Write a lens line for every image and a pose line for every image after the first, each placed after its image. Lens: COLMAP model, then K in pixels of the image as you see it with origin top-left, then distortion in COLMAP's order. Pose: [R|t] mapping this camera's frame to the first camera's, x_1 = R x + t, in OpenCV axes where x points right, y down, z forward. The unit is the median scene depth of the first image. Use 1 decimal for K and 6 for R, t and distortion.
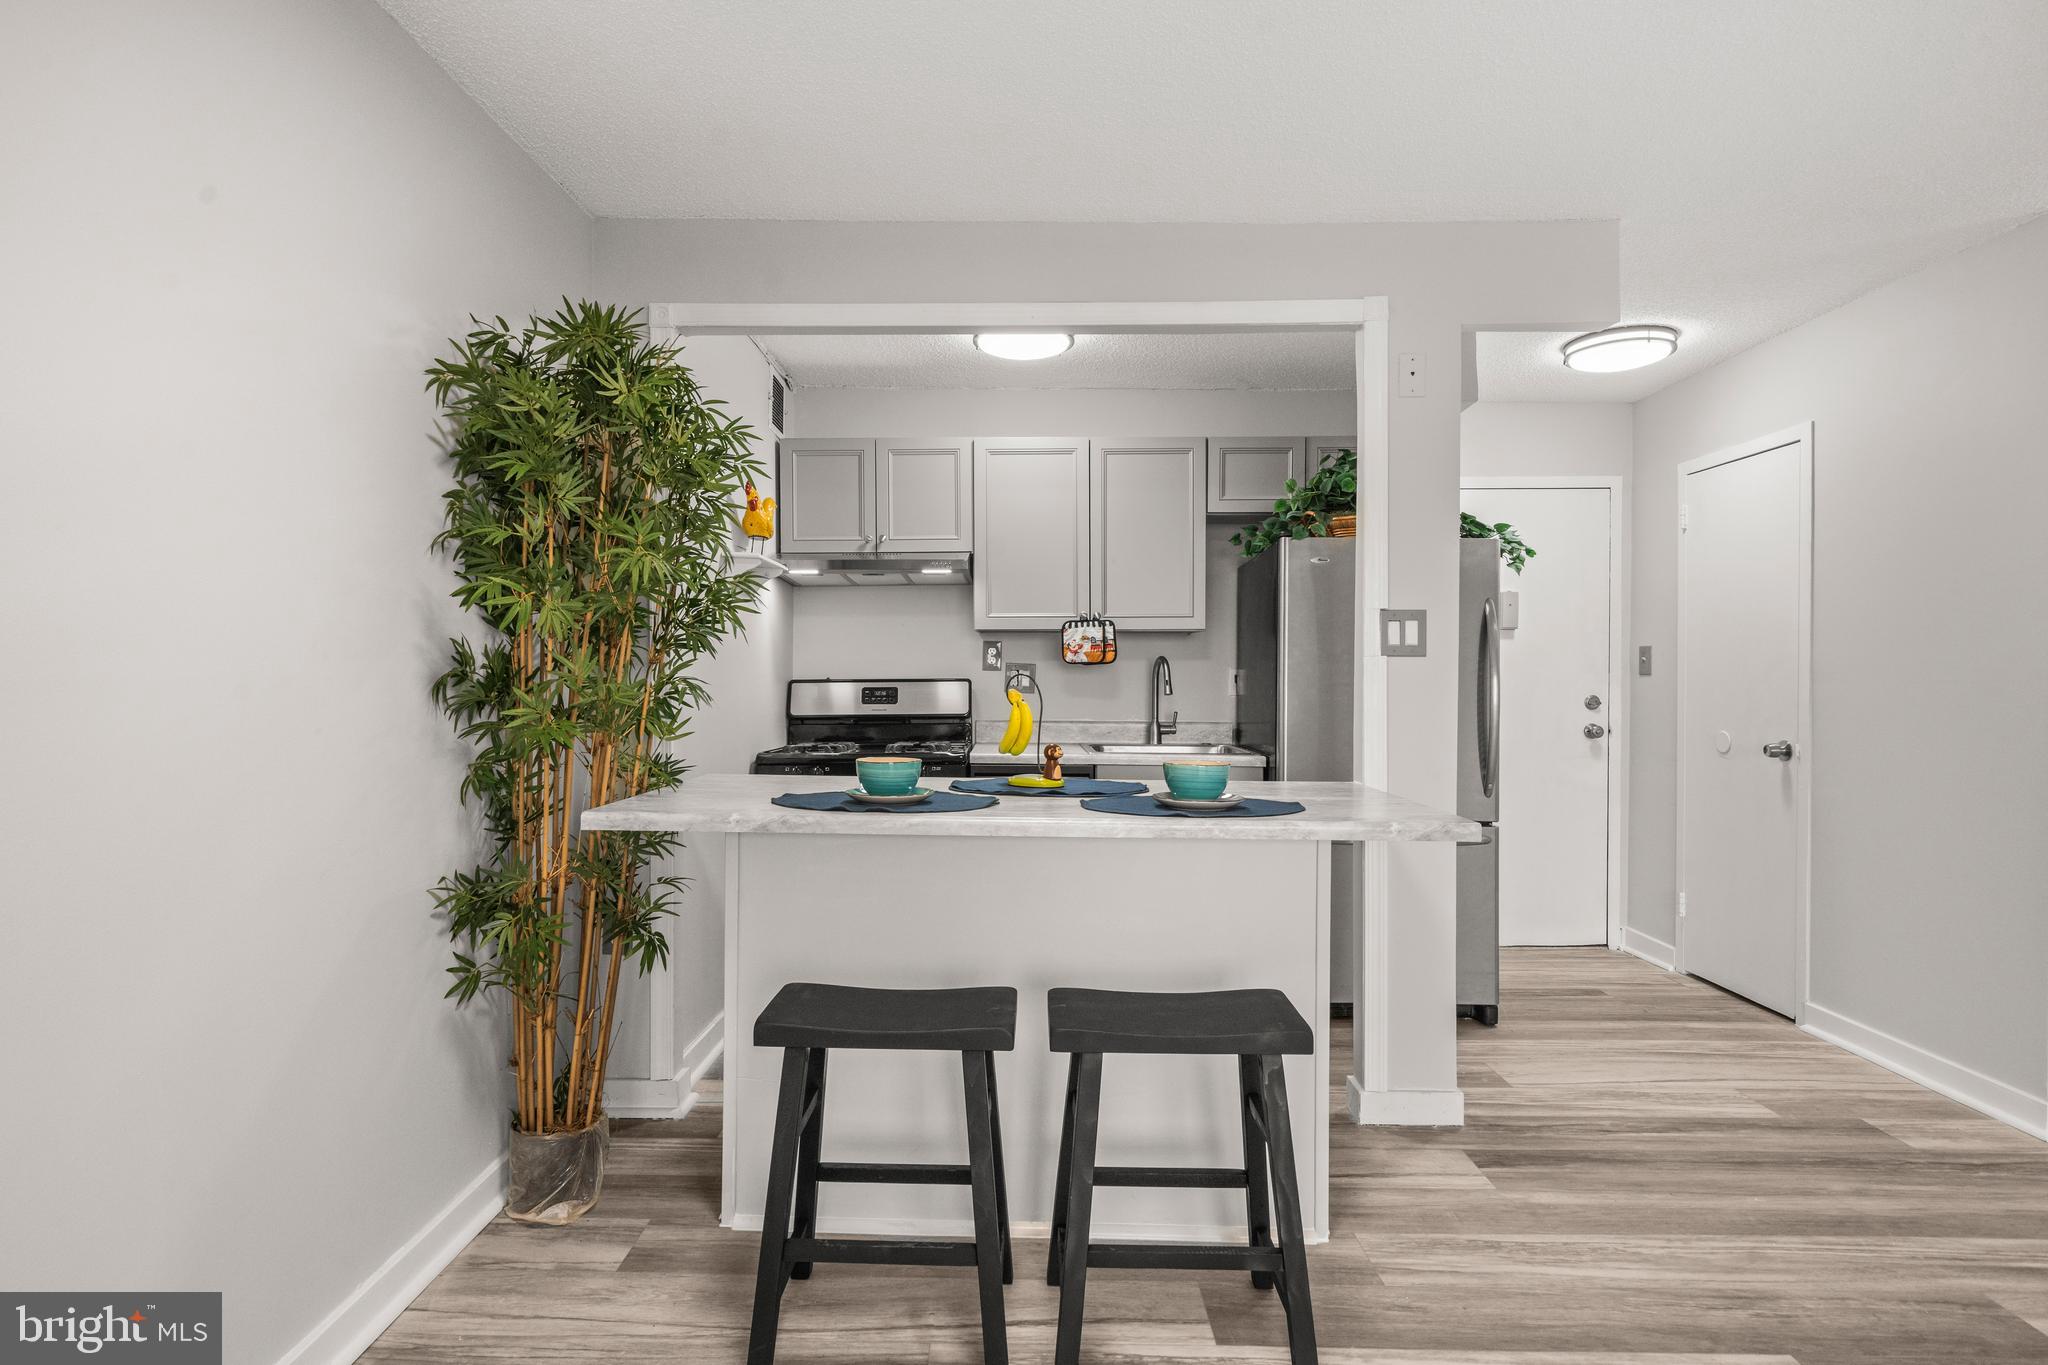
lens RADIAL K [[1031.8, 0, 1012.8], [0, 1031.8, 684.1], [0, 0, 1]] dist [0.002075, -0.000187]
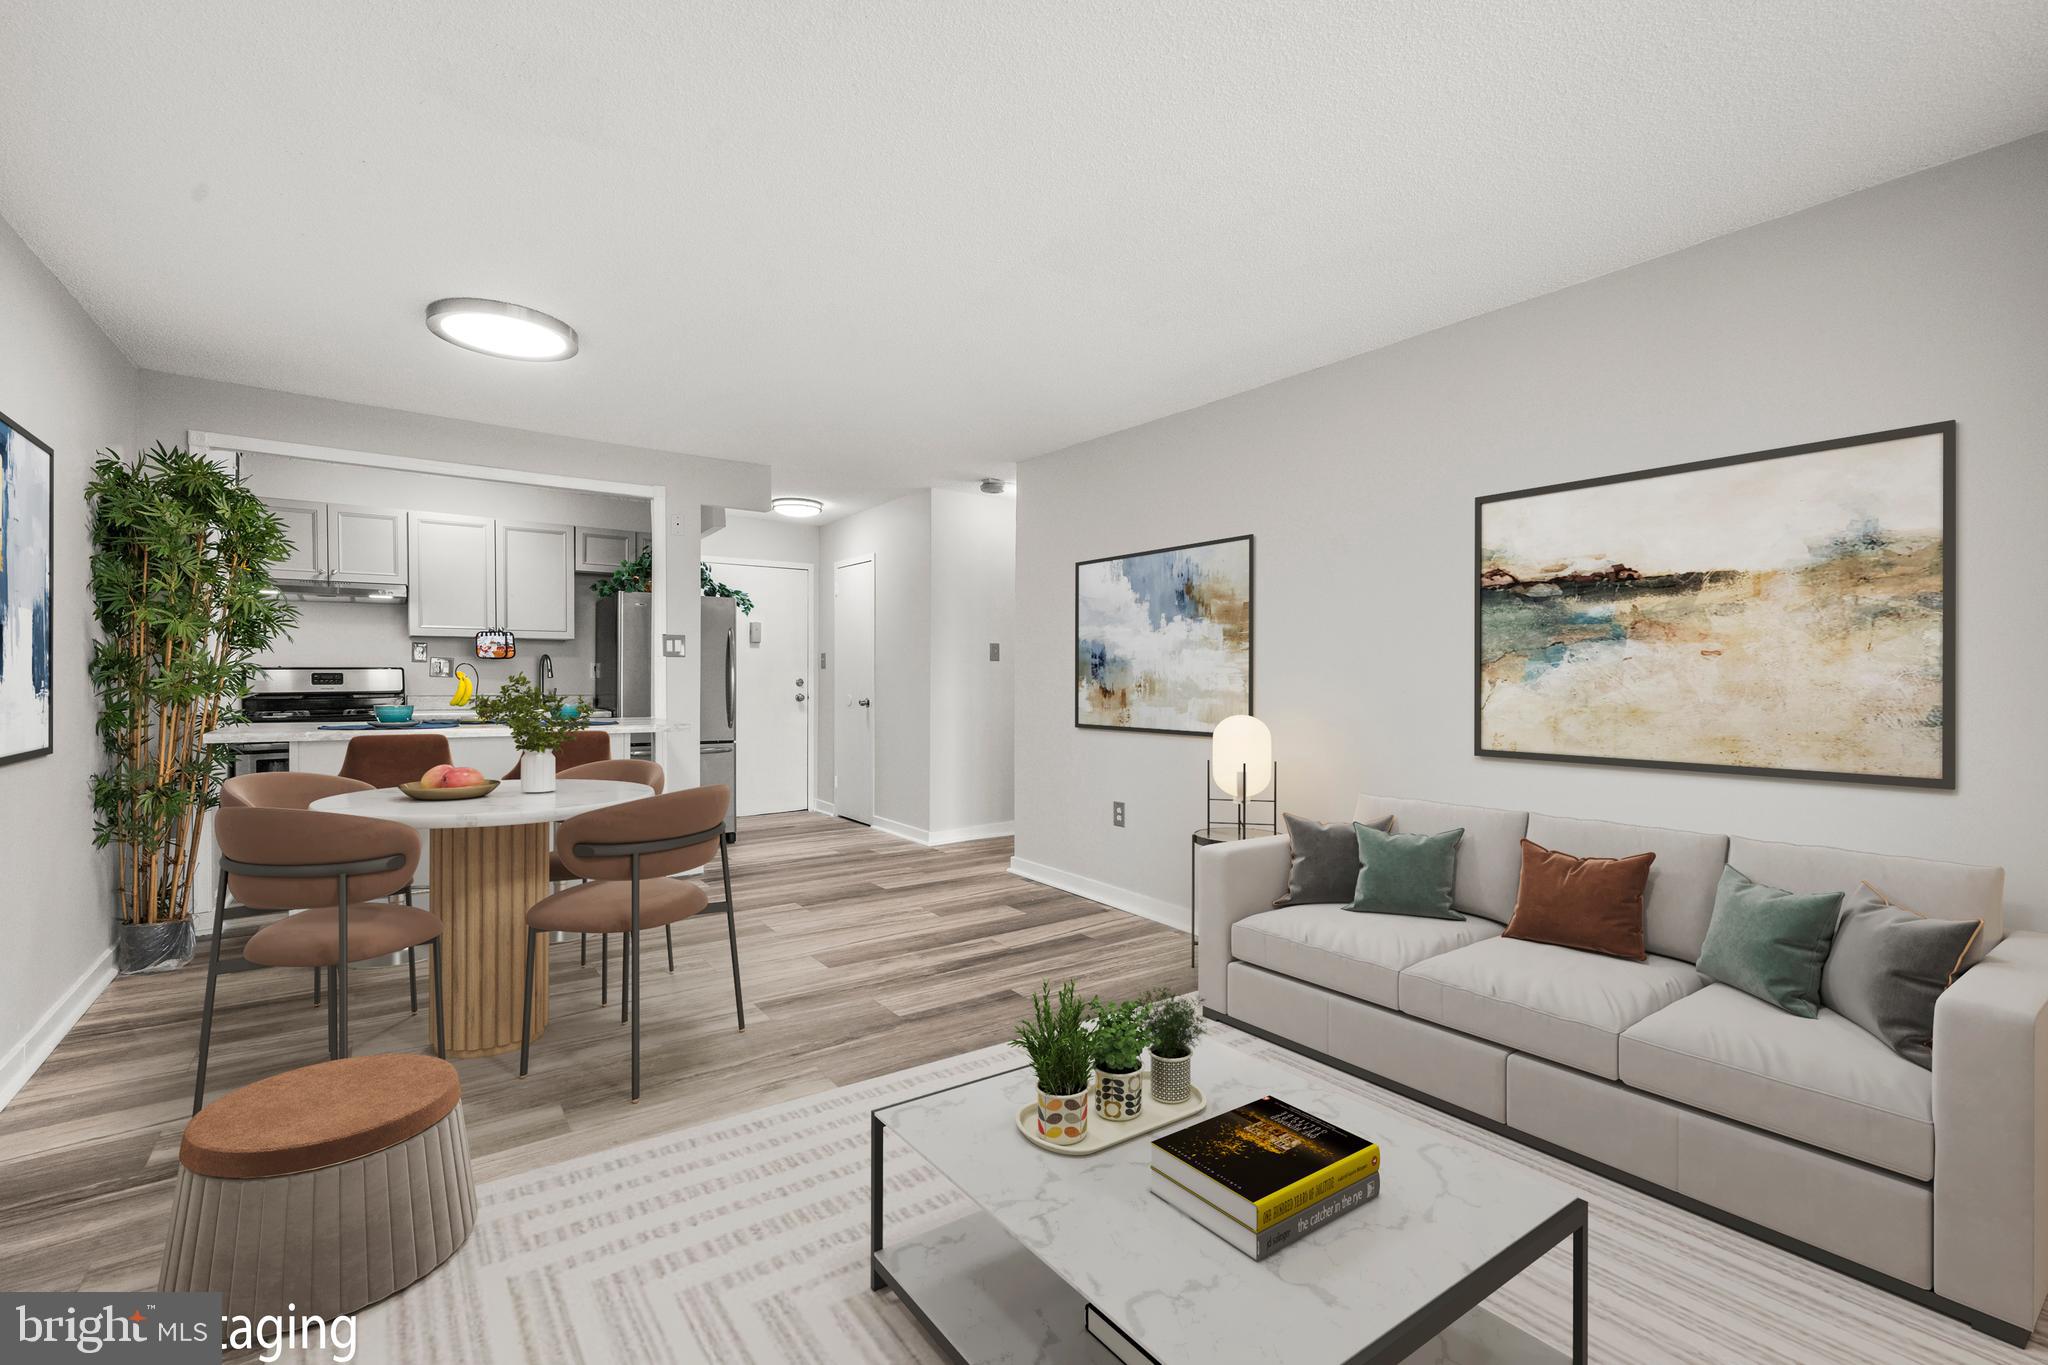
lens RADIAL K [[869.5, 0, 1001.9], [0, 869.5, 685.0], [0, 0, 1]] dist [0.000845, -0.000655]
pose [[0.807778, -0.005725, 0.589459, -0.090787], [0.001172, 0.999966, 0.008107, 0.012006], [-0.589486, -0.005858, 0.807757, -0.583463]]
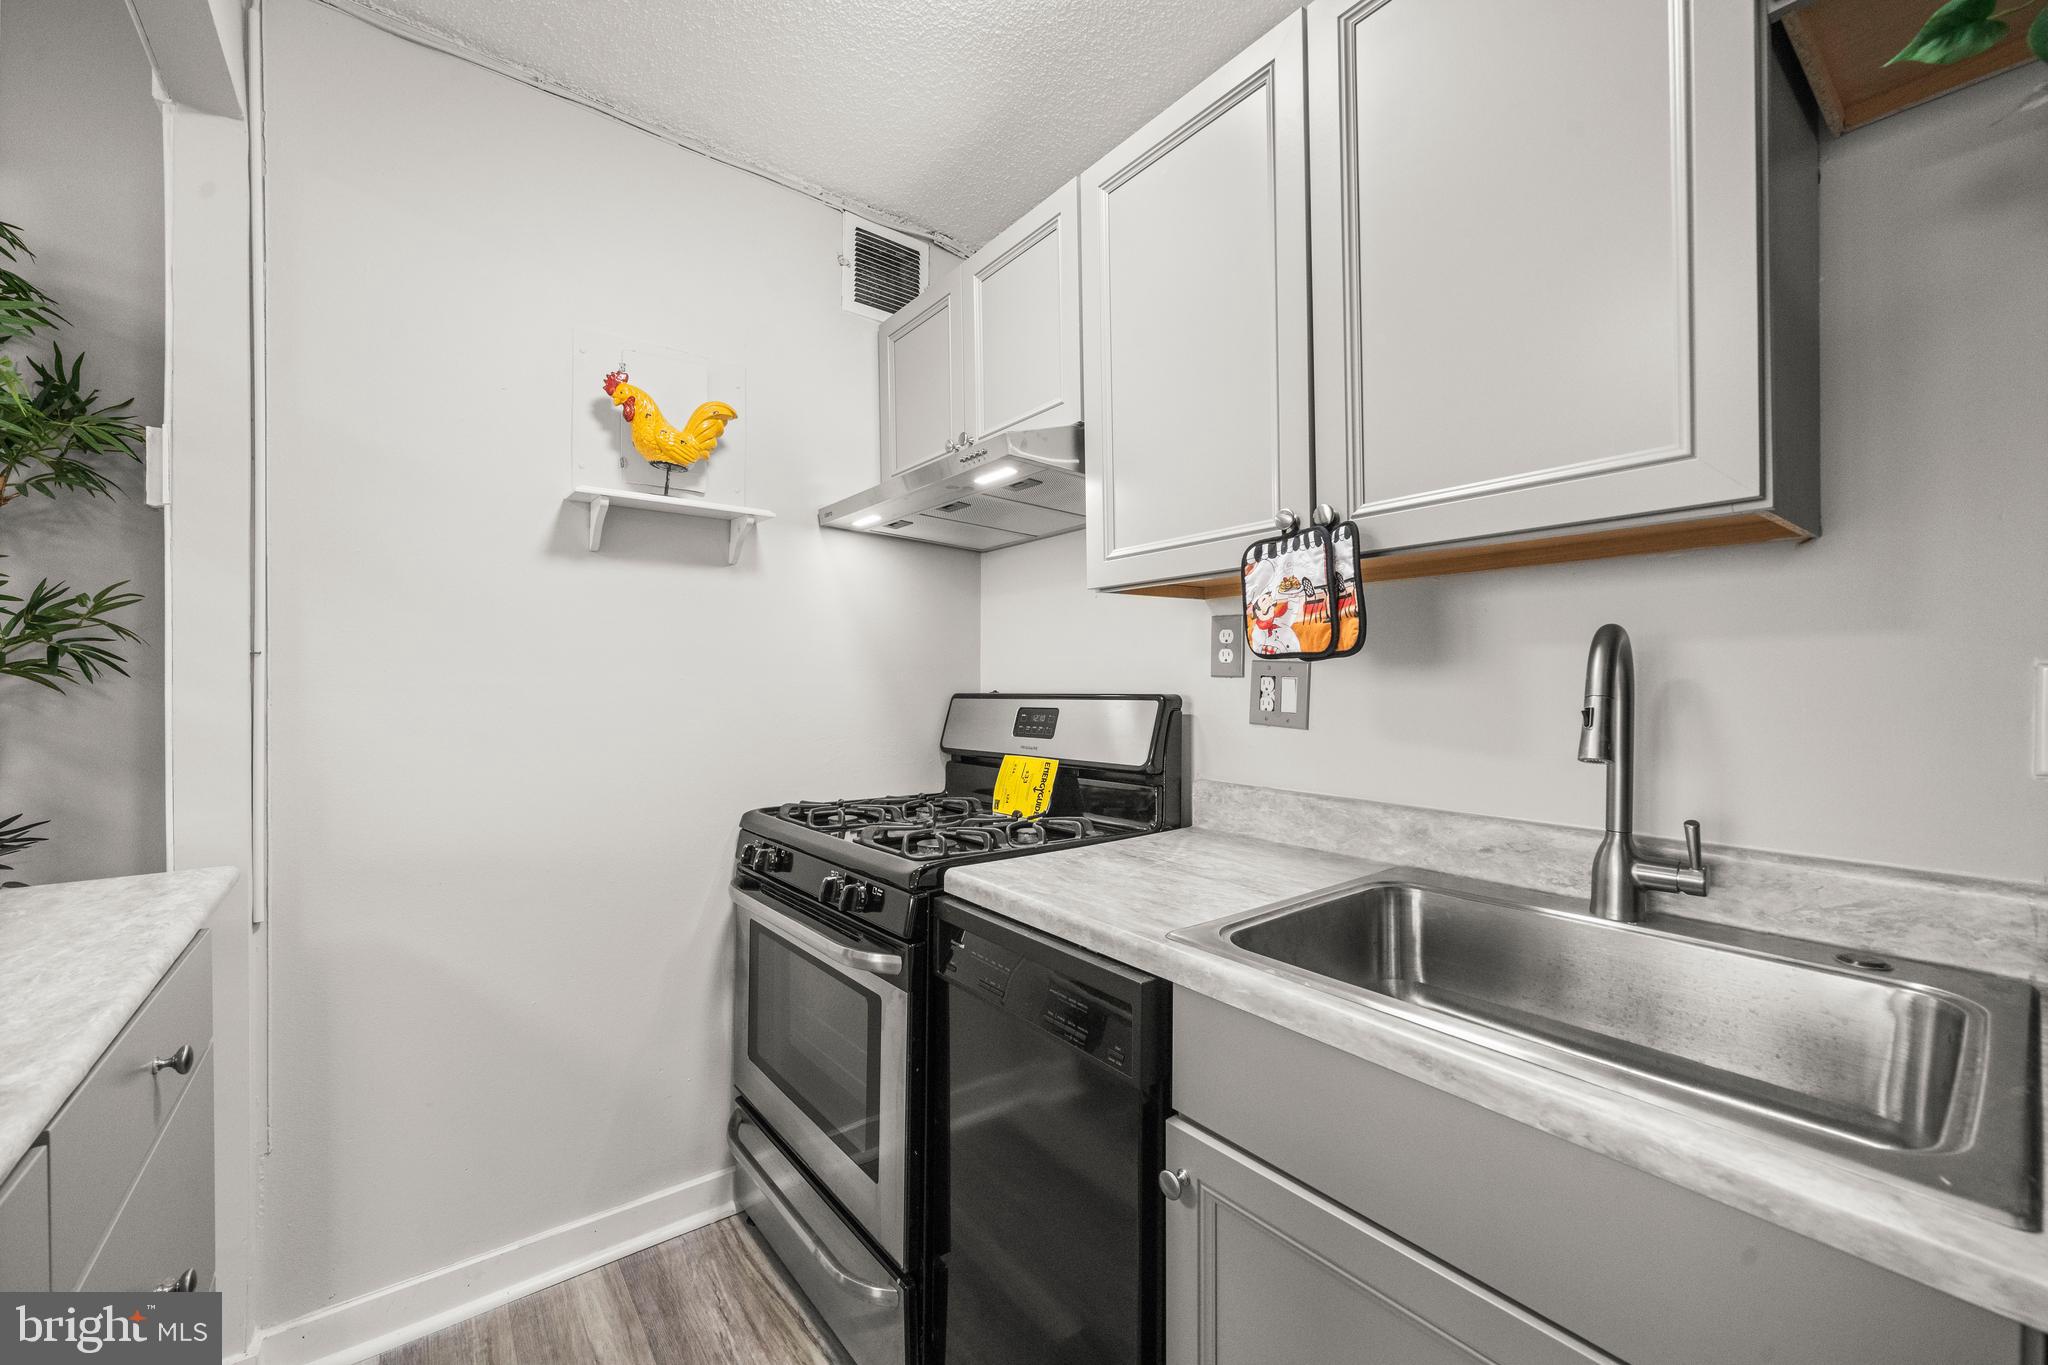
lens RADIAL K [[800.2, 0, 1021.9], [0, 800.2, 686.0], [0, 0, 1]] dist [-0.000217, 0.000606]
pose [[0.626247, 0.002324, -0.779622, 0.228518], [-0.001368, 0.999997, 0.001881, -0.010646], [0.779624, -0.000111, 0.626248, 0.774002]]
